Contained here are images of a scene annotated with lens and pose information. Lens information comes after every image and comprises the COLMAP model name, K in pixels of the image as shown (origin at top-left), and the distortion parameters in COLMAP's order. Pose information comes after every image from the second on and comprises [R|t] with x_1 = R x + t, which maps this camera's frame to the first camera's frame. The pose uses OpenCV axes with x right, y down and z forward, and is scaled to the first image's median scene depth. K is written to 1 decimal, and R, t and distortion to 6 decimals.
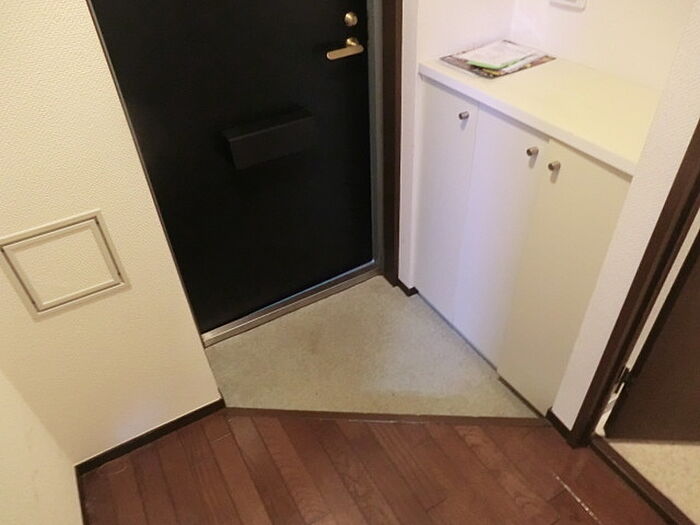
lens RADIAL K [[508.4, 0, 350.8], [0, 508.4, 261.0], [0, 0, 1]] dist [-0.042840, 0.005377]
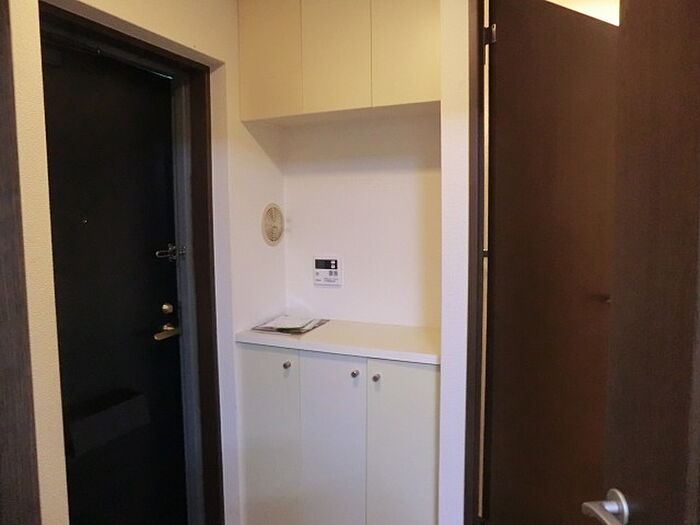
lens RADIAL K [[508.4, 0, 350.8], [0, 508.4, 261.0], [0, 0, 1]] dist [-0.042840, 0.005377]
pose [[0.811466, -0.016757, 0.584159, -0.351047], [0.353521, 0.810026, -0.467847, 0.133714], [-0.465345, 0.586154, 0.663233, -0.038779]]
